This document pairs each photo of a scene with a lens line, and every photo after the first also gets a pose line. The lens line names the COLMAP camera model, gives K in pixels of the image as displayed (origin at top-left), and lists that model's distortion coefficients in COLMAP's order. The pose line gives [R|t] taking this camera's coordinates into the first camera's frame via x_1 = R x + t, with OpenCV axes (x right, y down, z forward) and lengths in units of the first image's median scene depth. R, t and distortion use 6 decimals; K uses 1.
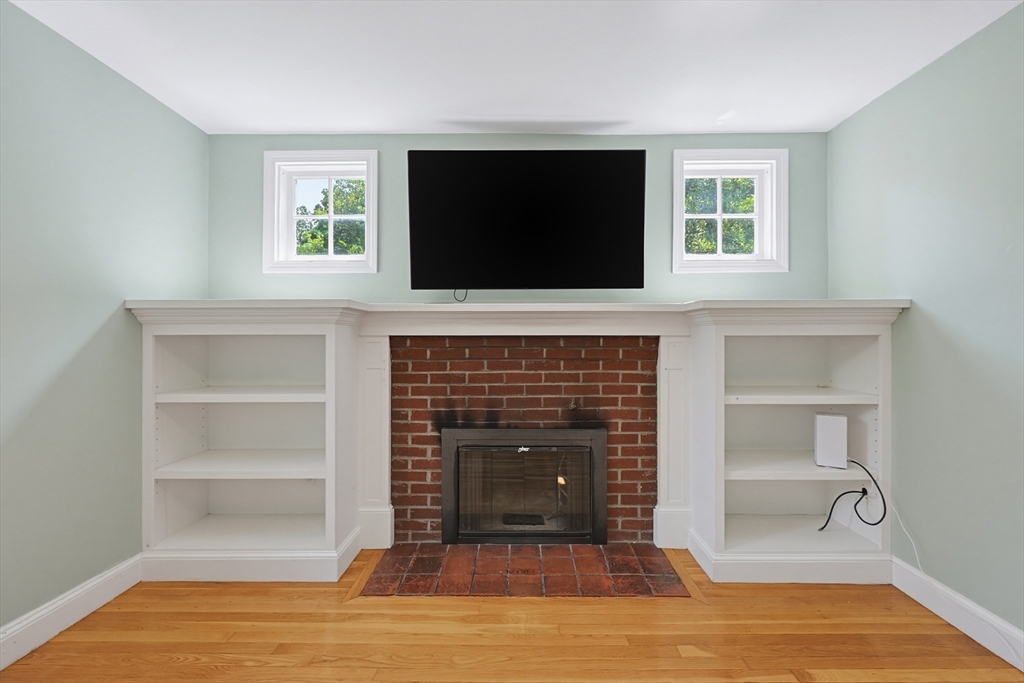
lens RADIAL K [[438.9, 0, 517.3], [0, 438.9, 334.4], [0, 0, 1]] dist [0.001901, 0.000814]
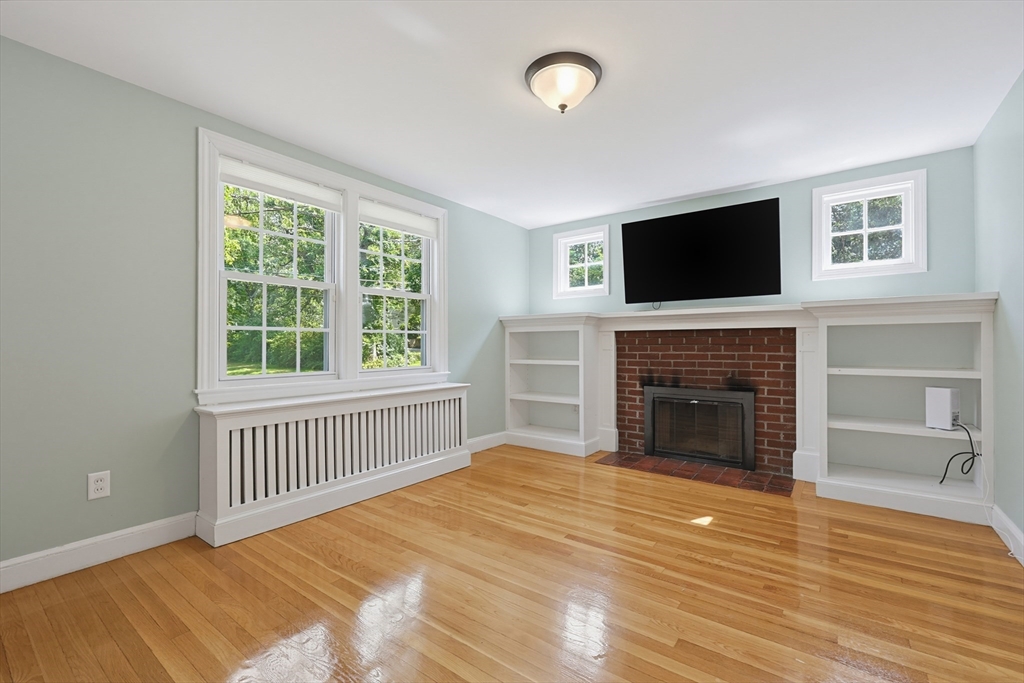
lens RADIAL K [[438.9, 0, 517.7], [0, 438.9, 340.0], [0, 0, 1]] dist [0.001901, 0.000814]
pose [[0.802755, -0.005341, -0.596285, 0.438680], [0.006784, 0.999977, 0.000176, 0.035703], [0.596270, -0.004187, 0.802773, -0.628674]]
